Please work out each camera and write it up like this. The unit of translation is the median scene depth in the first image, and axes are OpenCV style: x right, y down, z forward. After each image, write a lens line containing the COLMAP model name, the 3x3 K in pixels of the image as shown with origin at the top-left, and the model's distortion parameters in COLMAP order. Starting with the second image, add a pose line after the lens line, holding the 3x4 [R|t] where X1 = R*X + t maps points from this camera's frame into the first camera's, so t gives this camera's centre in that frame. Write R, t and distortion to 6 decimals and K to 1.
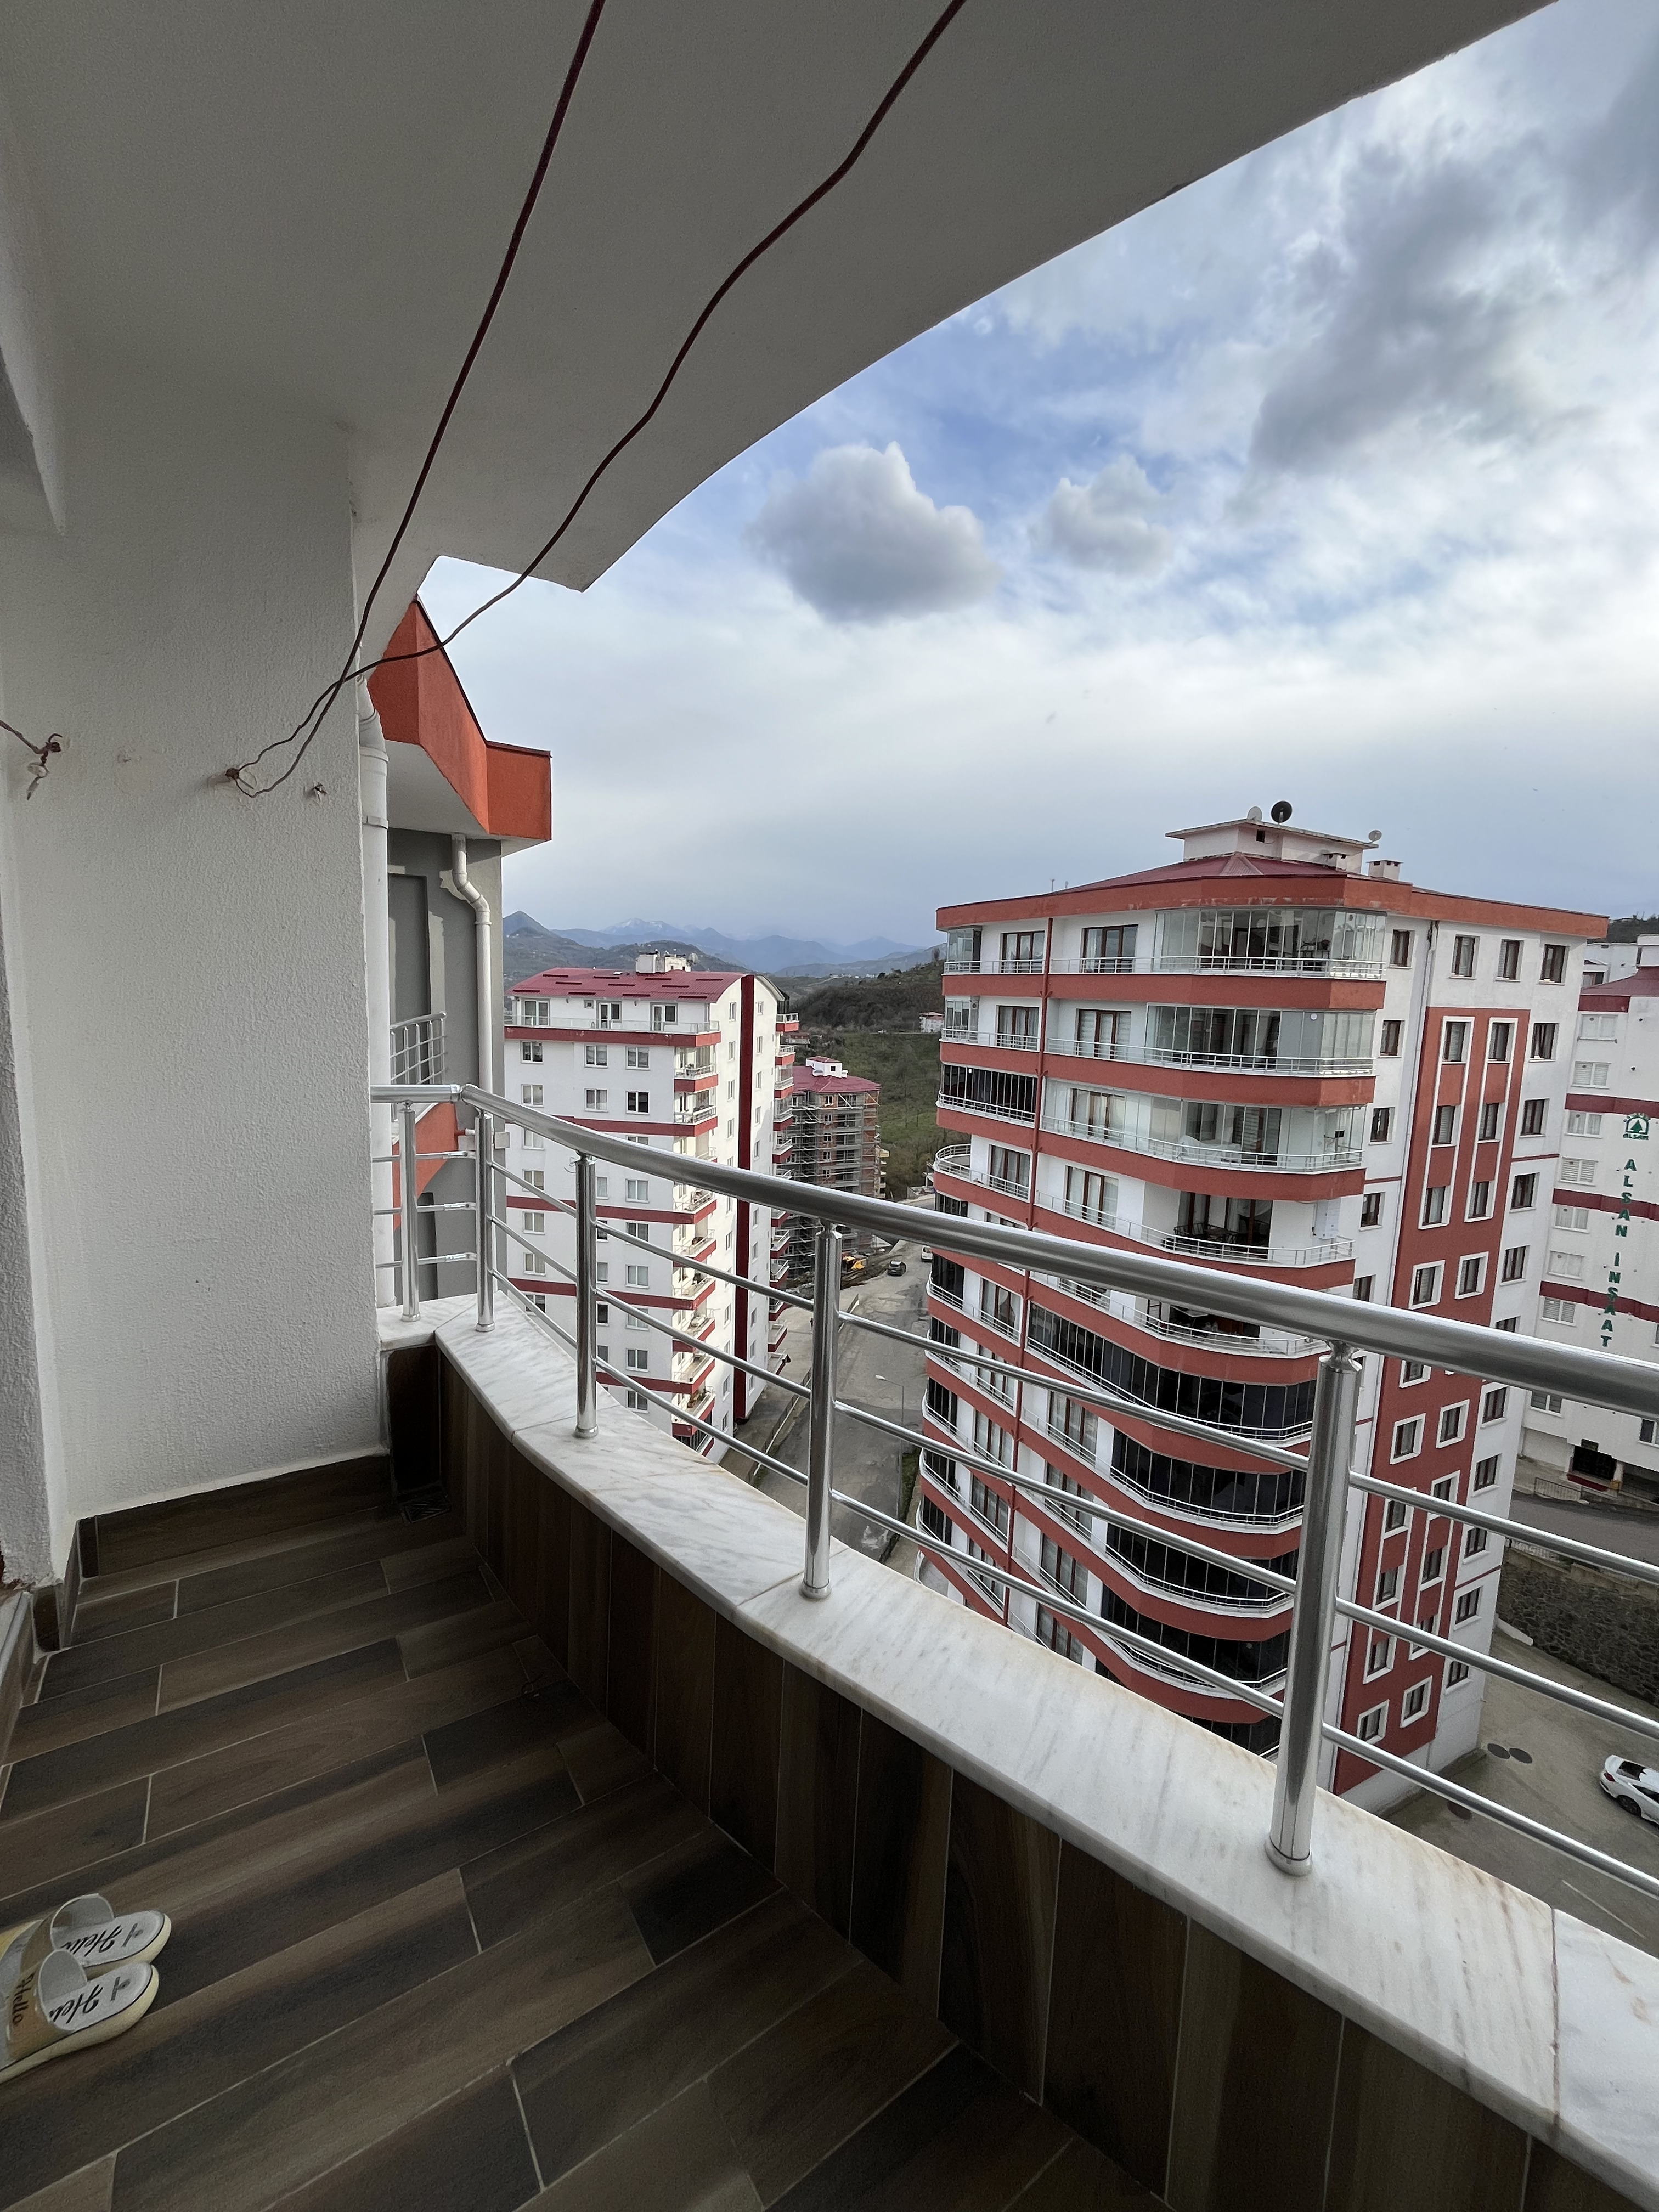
lens RADIAL K [[888.0, 0, 828.2], [0, 888.0, 1099.7], [0, 0, 1]] dist [-0.006651, 0.000044]
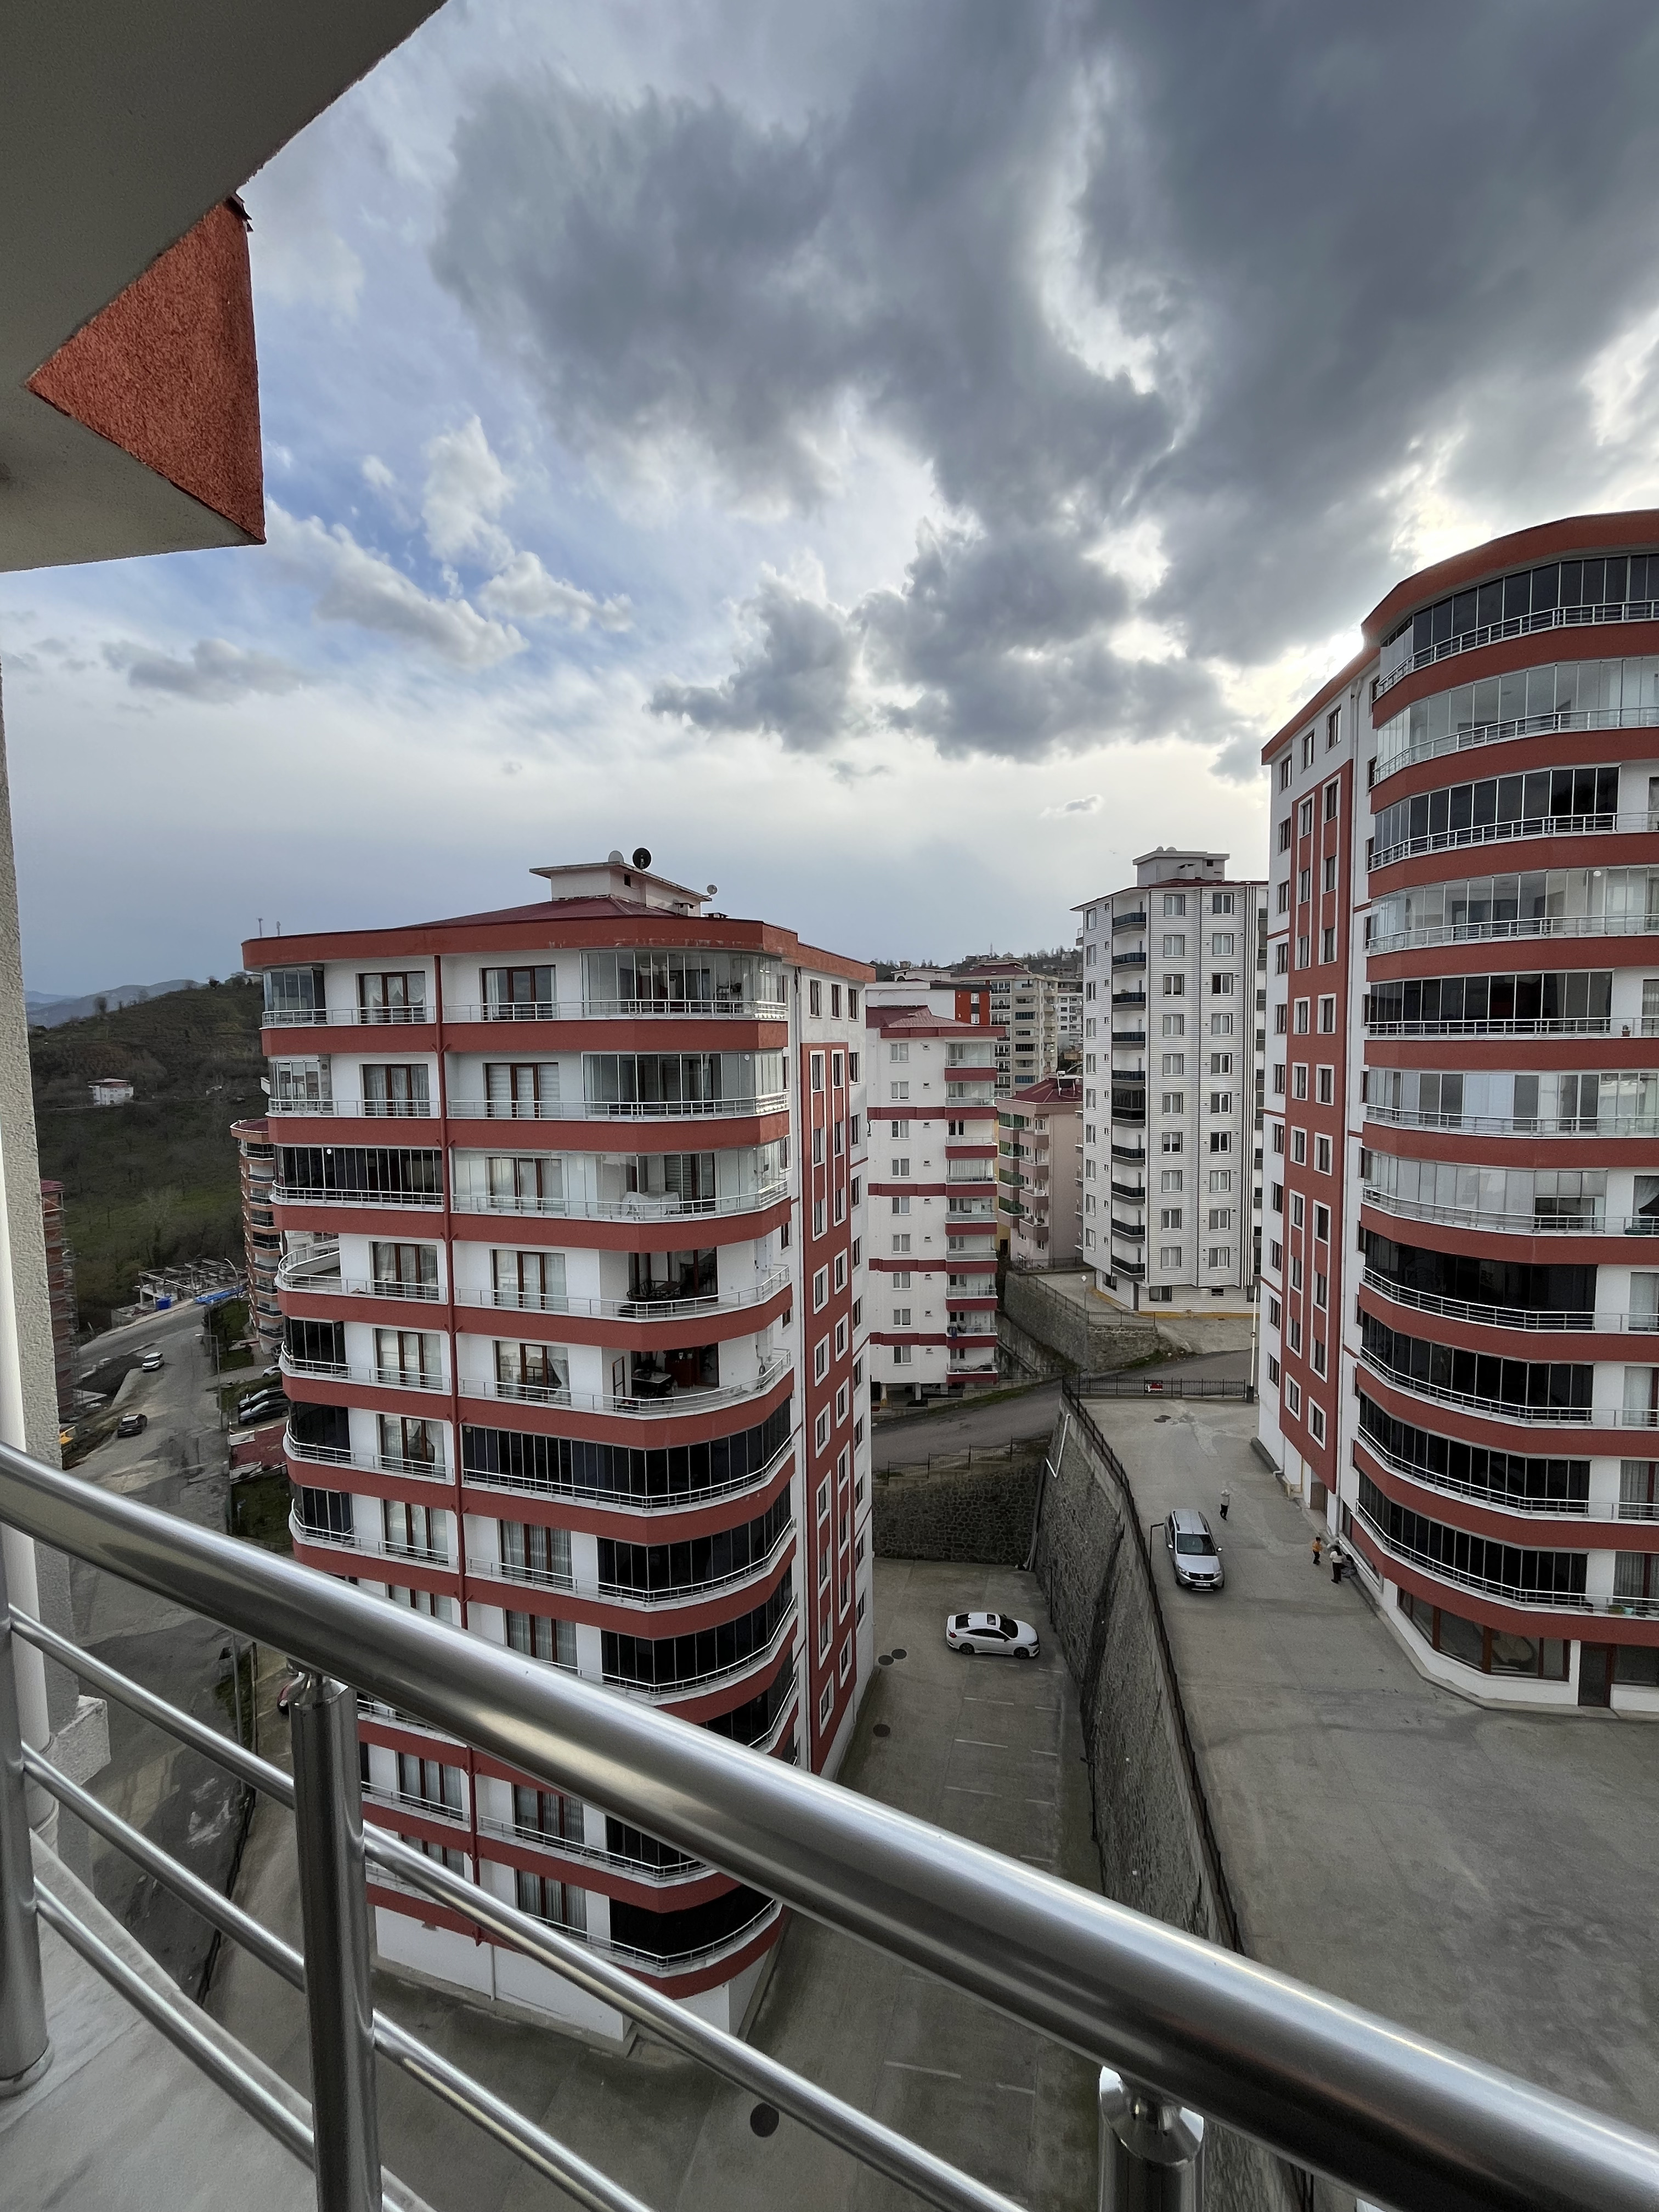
lens RADIAL K [[888.0, 0, 829.3], [0, 888.0, 1104.9], [0, 0, 1]] dist [-0.006651, 0.000044]
pose [[0.689734, -0.089370, 0.718526, -0.100379], [0.123429, 0.992341, 0.004944, -0.026156], [-0.713465, 0.085277, 0.695482, 0.179743]]
